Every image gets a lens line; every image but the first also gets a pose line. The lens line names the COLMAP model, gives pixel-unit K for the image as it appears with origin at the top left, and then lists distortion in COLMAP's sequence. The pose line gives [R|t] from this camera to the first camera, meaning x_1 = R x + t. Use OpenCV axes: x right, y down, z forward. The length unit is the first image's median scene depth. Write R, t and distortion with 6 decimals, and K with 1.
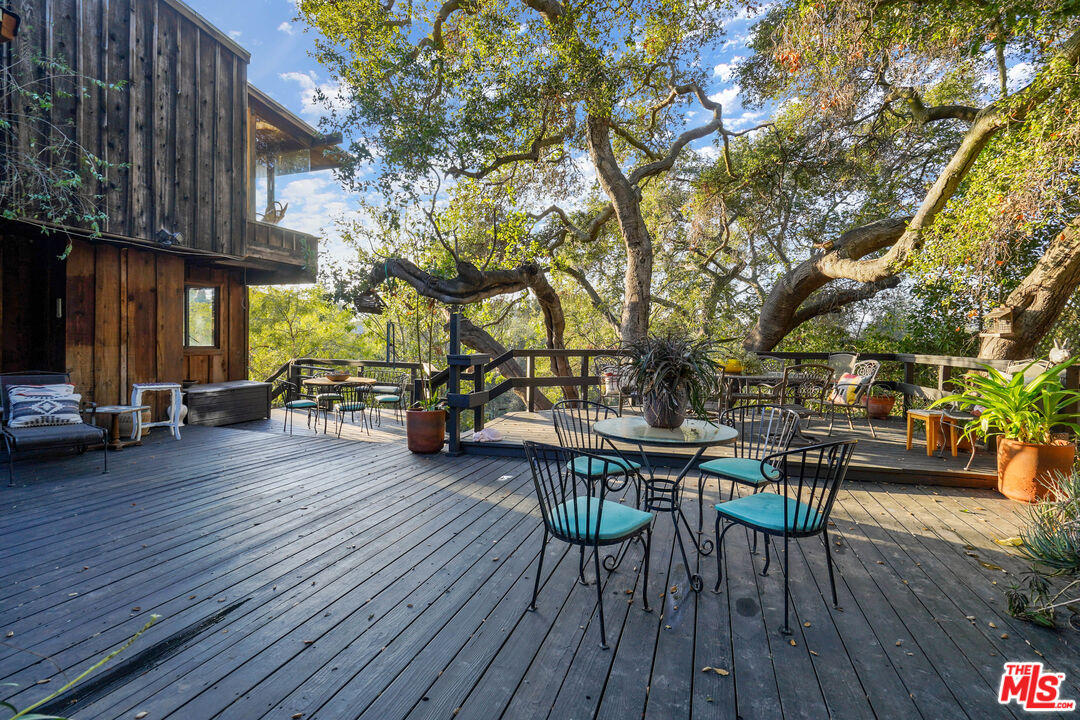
lens RADIAL K [[506.5, 0, 555.2], [0, 506.5, 350.2], [0, 0, 1]] dist [-0.010379, 0.001316]
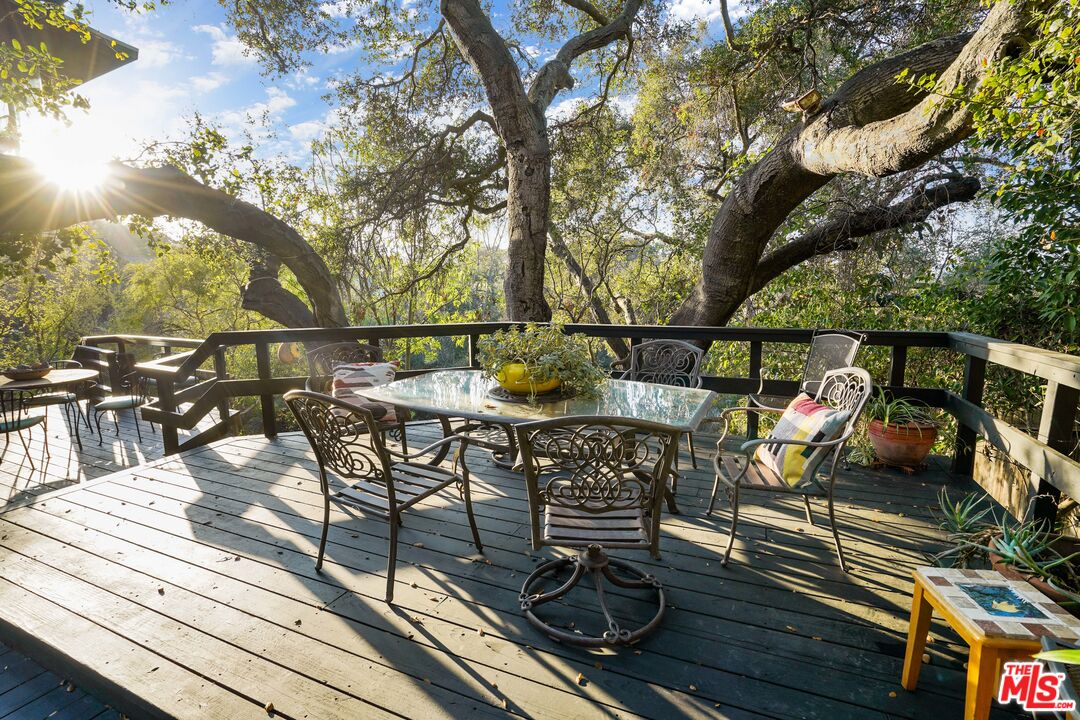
lens RADIAL K [[508.5, 0, 542.8], [0, 508.5, 365.9], [0, 0, 1]] dist [-0.043828, 0.006330]
pose [[0.989996, 0.003319, -0.141058, 0.440118], [0.015450, 0.991162, 0.131757, -0.038056], [0.140248, -0.132618, 0.981195, 0.590247]]
